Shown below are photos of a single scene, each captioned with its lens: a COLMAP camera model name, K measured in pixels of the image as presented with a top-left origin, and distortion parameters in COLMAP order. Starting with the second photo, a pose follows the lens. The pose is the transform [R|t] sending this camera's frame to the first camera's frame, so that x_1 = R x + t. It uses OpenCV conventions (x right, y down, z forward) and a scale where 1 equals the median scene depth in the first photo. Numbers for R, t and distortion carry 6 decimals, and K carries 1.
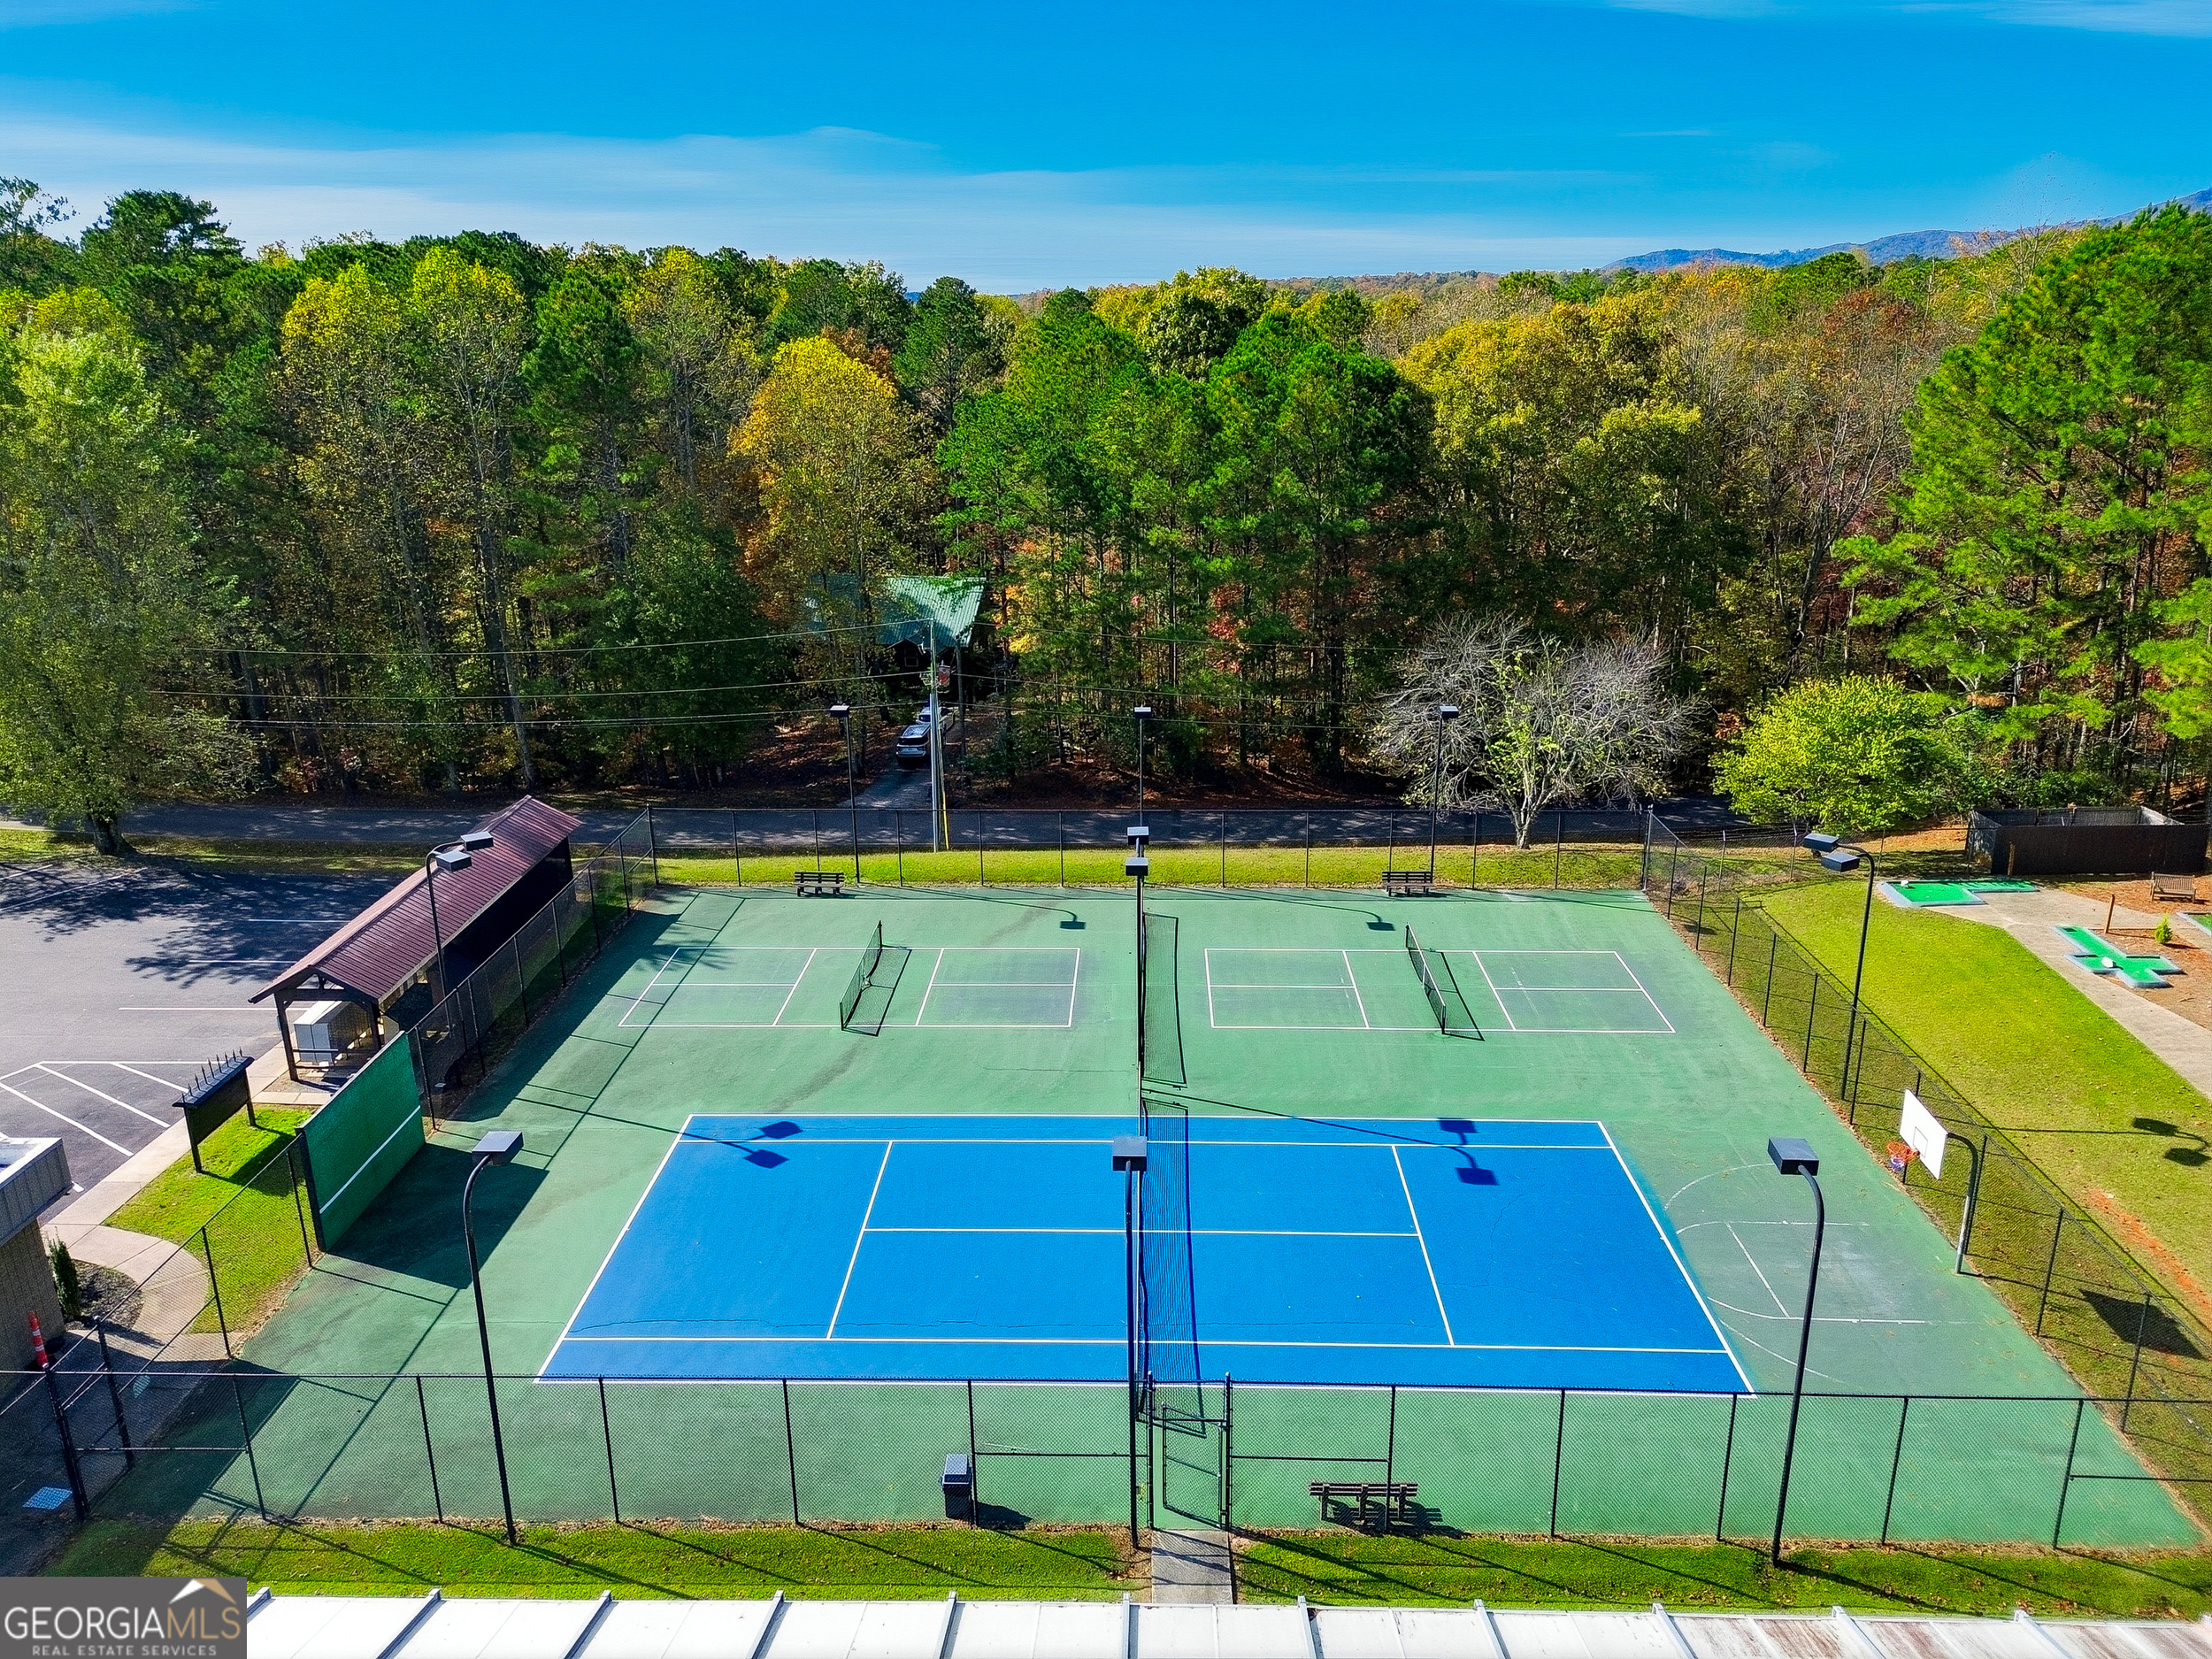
lens RADIAL K [[1559.7, 0, 1106.0], [0, 1559.7, 829.5], [0, 0, 1]] dist [0.100977, -0.137484]
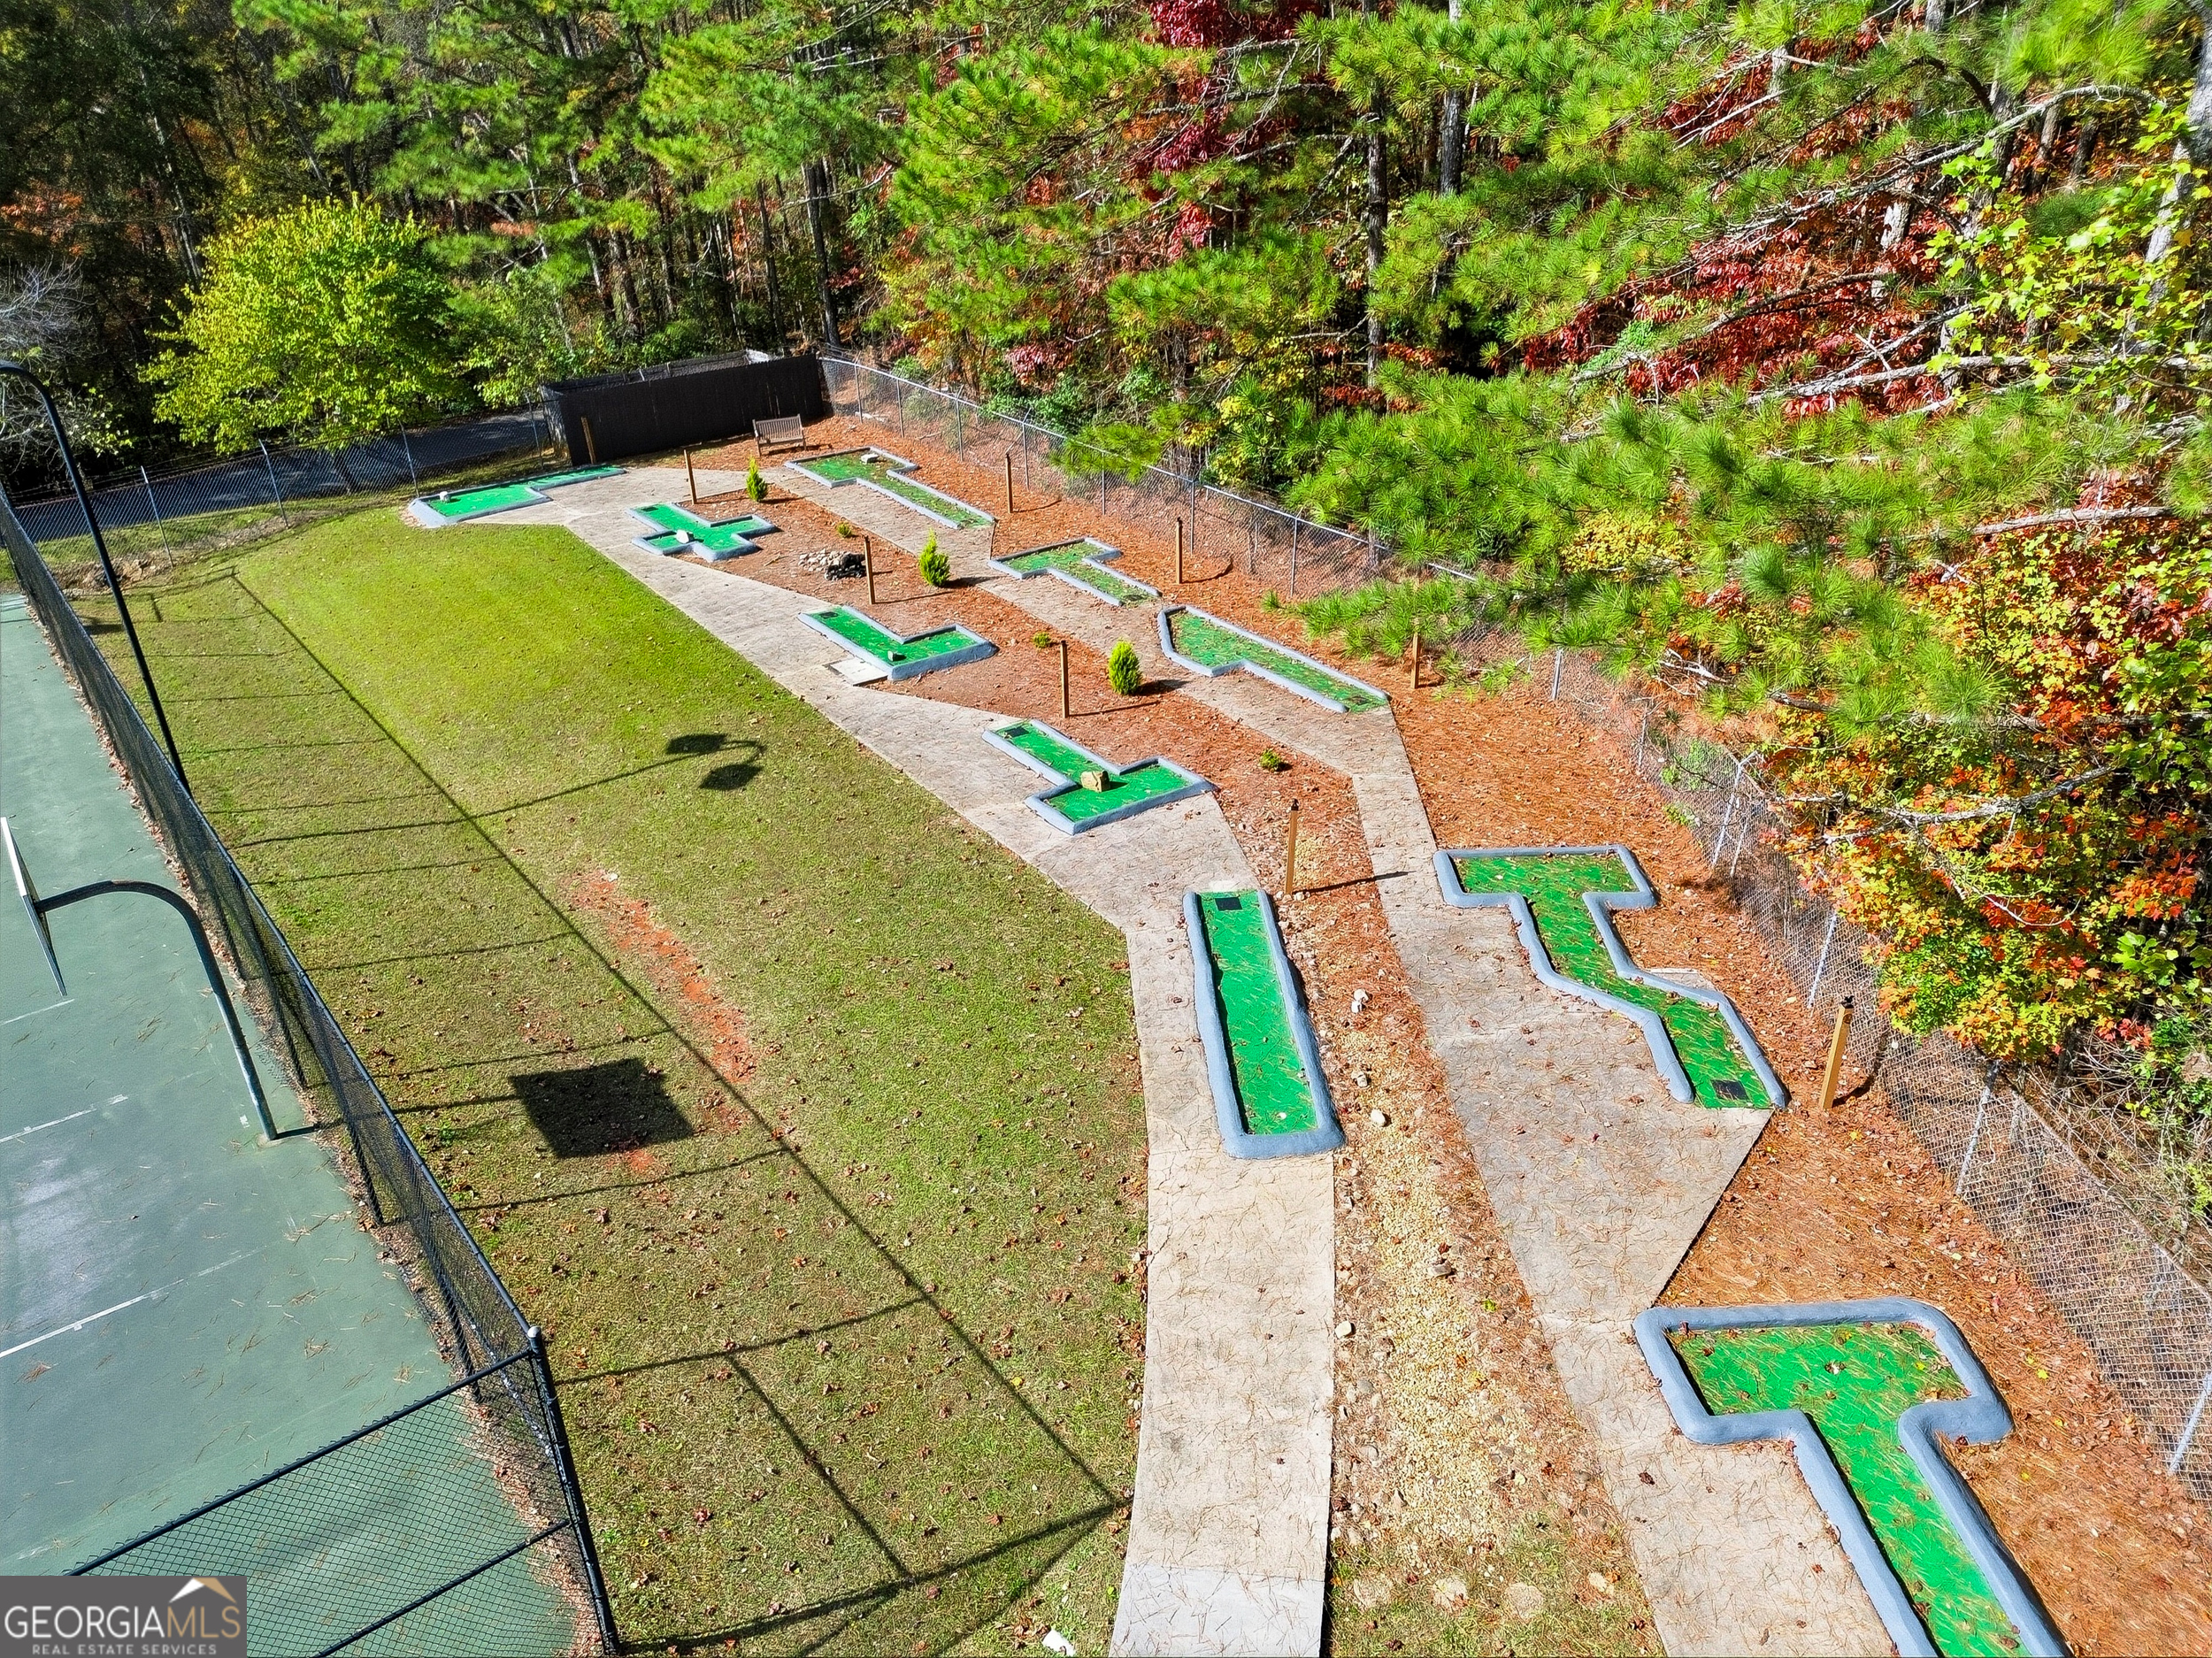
lens RADIAL K [[1559.6, 0, 1106.0], [0, 1559.6, 829.0], [0, 0, 1]] dist [0.100977, -0.137484]
pose [[0.772957, -0.297114, 0.560590, 0.341316], [0.210193, 0.953594, 0.215587, 0.095244], [-0.598629, -0.048807, 0.799538, 0.317506]]
